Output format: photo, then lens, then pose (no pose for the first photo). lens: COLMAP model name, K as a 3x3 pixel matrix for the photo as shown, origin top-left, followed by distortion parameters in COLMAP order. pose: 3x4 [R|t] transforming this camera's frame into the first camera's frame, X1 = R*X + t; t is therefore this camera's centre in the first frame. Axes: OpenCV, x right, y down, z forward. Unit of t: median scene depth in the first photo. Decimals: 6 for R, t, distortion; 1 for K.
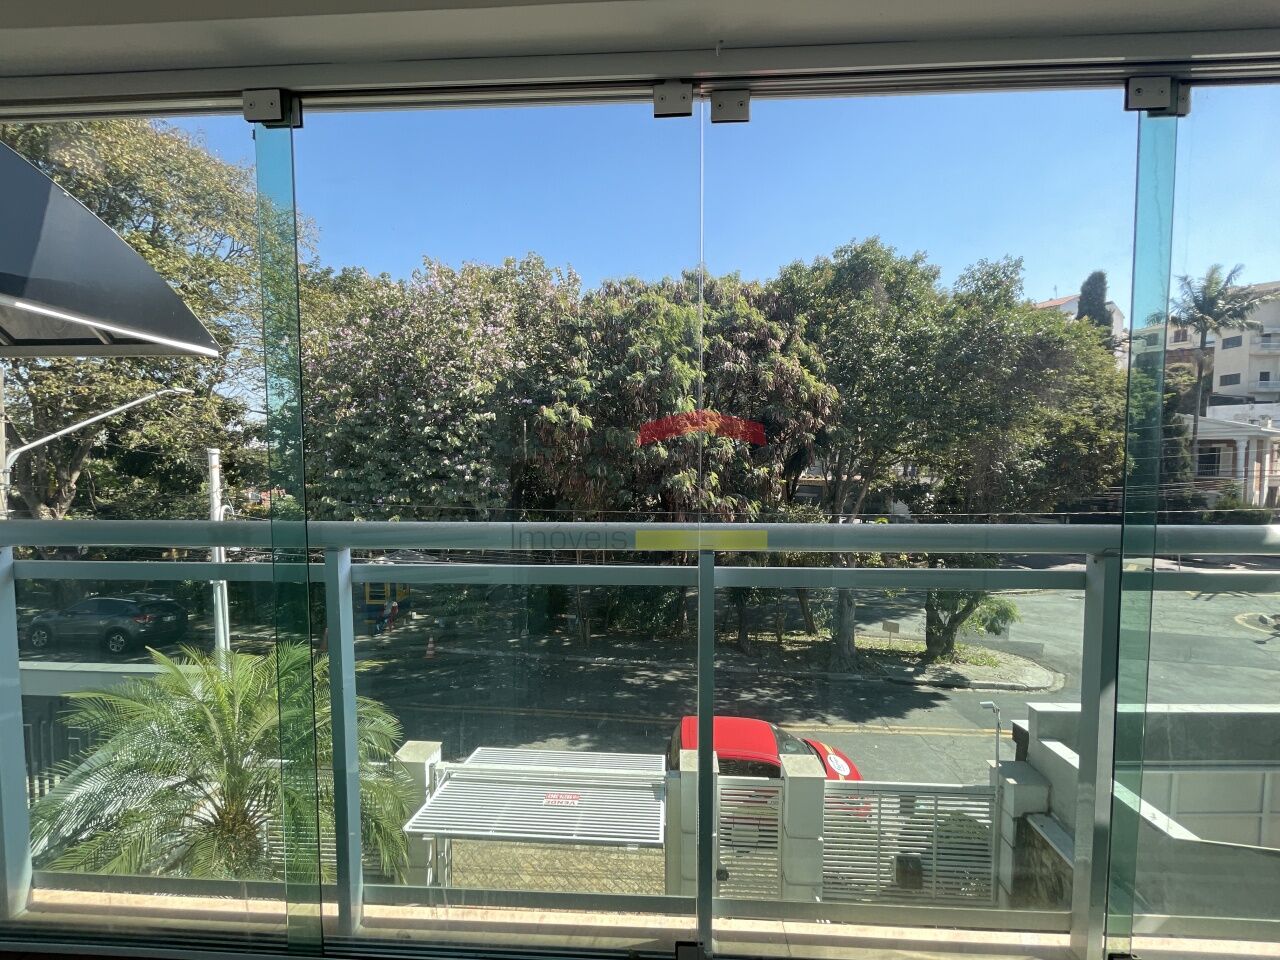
lens RADIAL K [[516.0, 0, 640.0], [0, 516.0, 480.0], [0, 0, 1]] dist [0.000300, 0.000251]
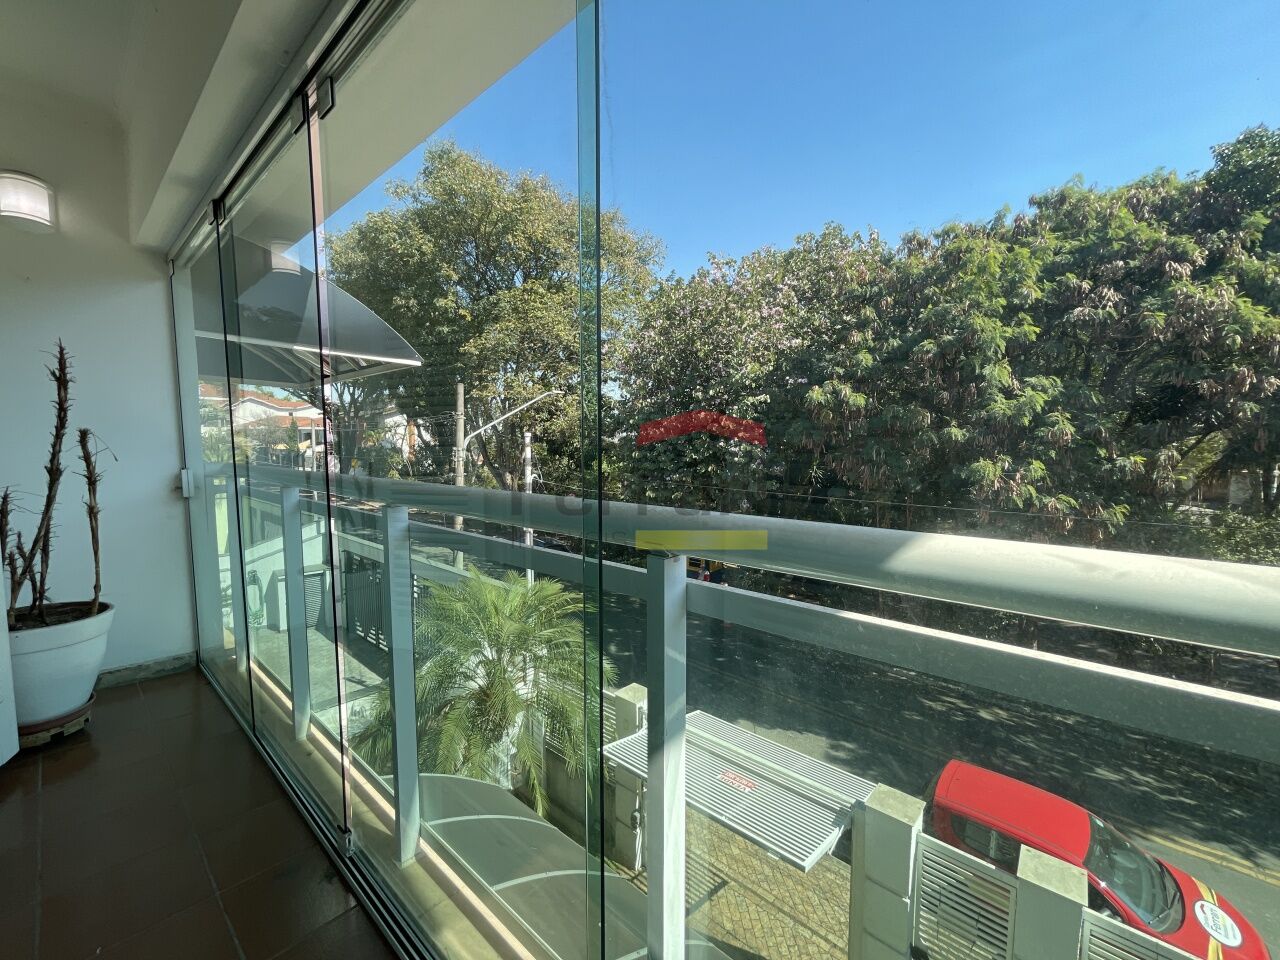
lens RADIAL K [[516.0, 0, 640.0], [0, 516.0, 480.0], [0, 0, 1]] dist [0.000300, 0.000251]
pose [[0.791974, 0.048010, -0.608664, 0.136439], [-0.029840, 0.998756, 0.039952, 0.000849], [0.609825, -0.013478, 0.792422, 0.049979]]
